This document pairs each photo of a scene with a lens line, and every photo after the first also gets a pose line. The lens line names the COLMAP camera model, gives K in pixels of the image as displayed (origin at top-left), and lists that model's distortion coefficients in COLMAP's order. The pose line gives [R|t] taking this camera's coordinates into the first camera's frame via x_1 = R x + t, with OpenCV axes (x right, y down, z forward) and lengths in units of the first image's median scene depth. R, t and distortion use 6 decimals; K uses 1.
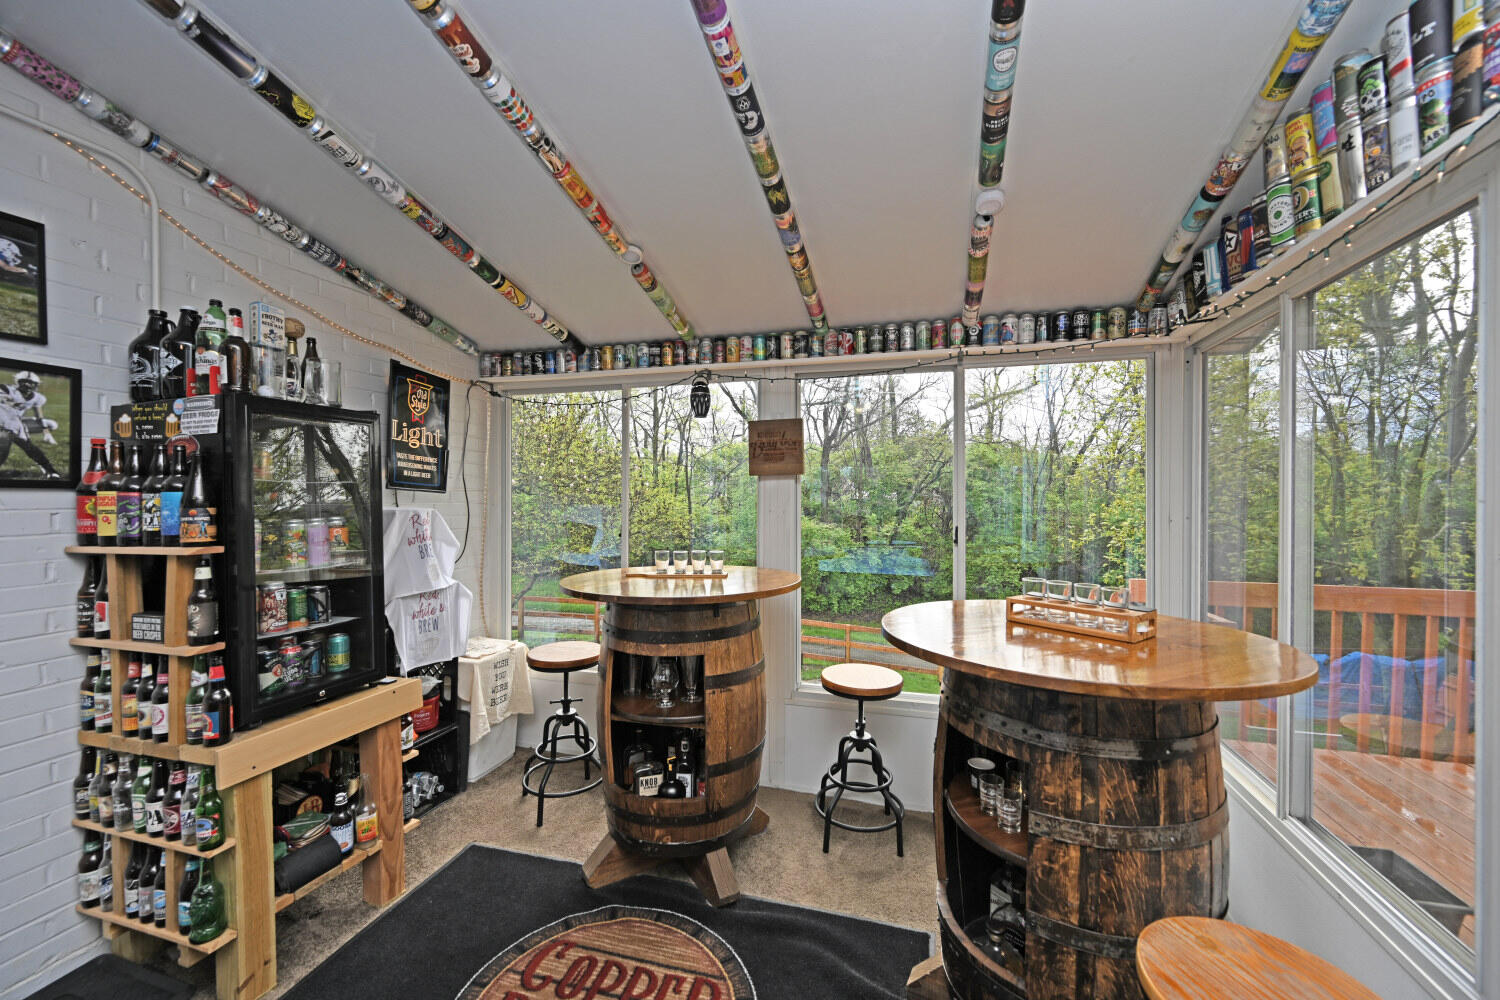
lens RADIAL K [[588.8, 0, 745.3], [0, 588.8, 503.1], [0, 0, 1]] dist [-0.000557, -0.000175]
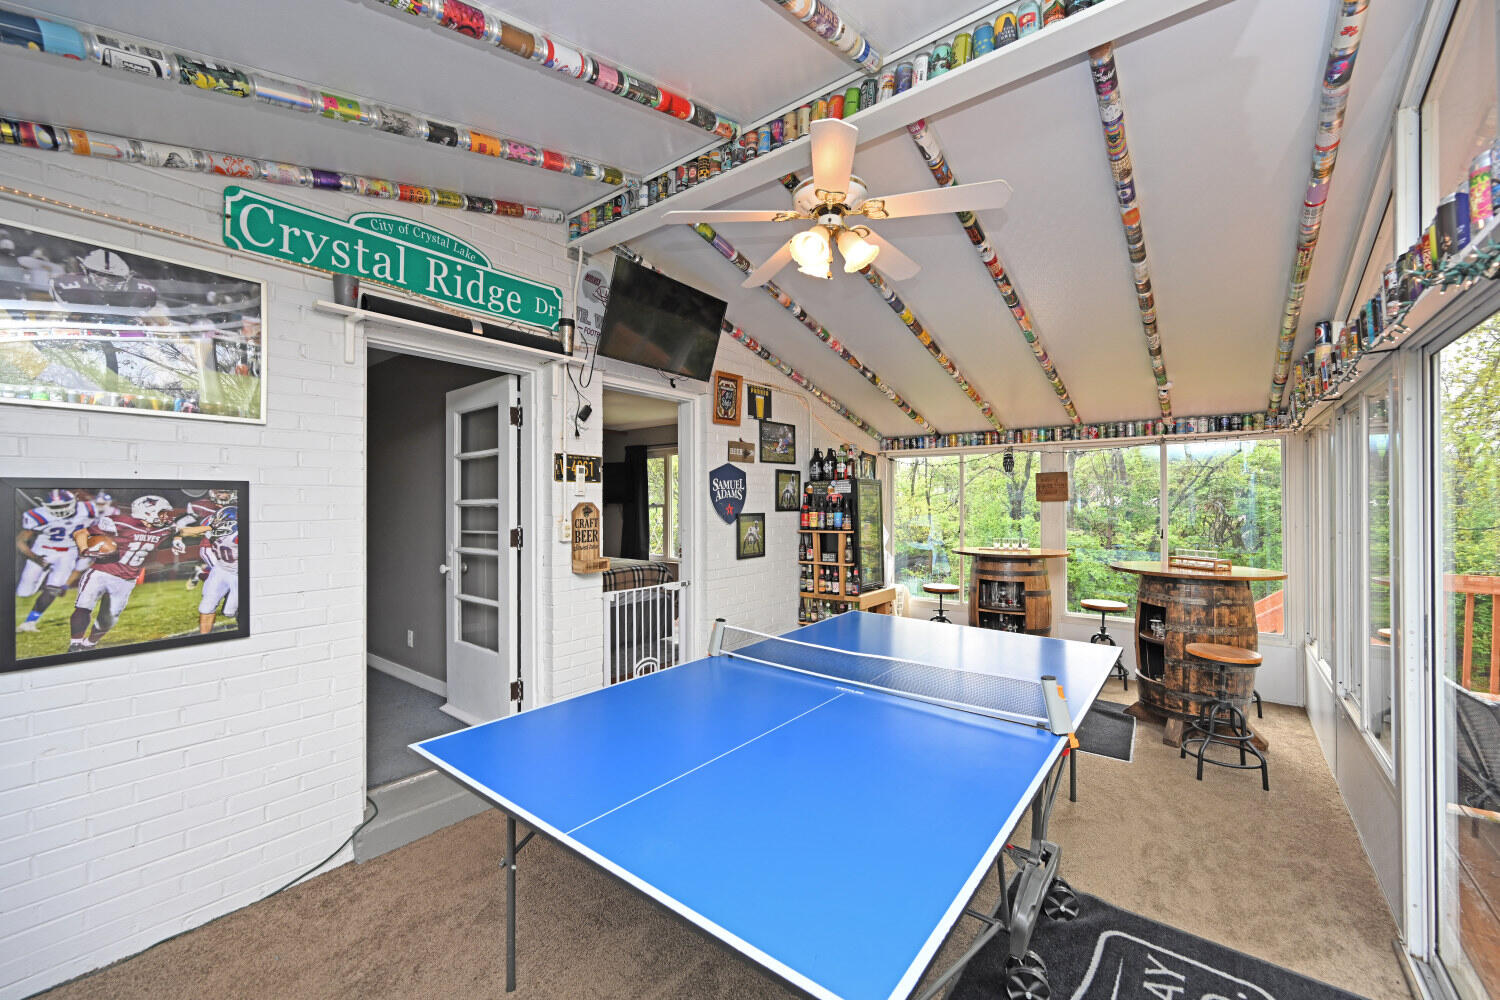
lens RADIAL K [[588.8, 0, 745.3], [0, 588.8, 503.1], [0, 0, 1]] dist [-0.000557, -0.000175]
pose [[0.933923, -0.002097, -0.357468, -0.214886], [-0.001514, 0.999951, -0.009821, -0.023467], [0.357471, 0.009713, 0.933874, -1.261770]]
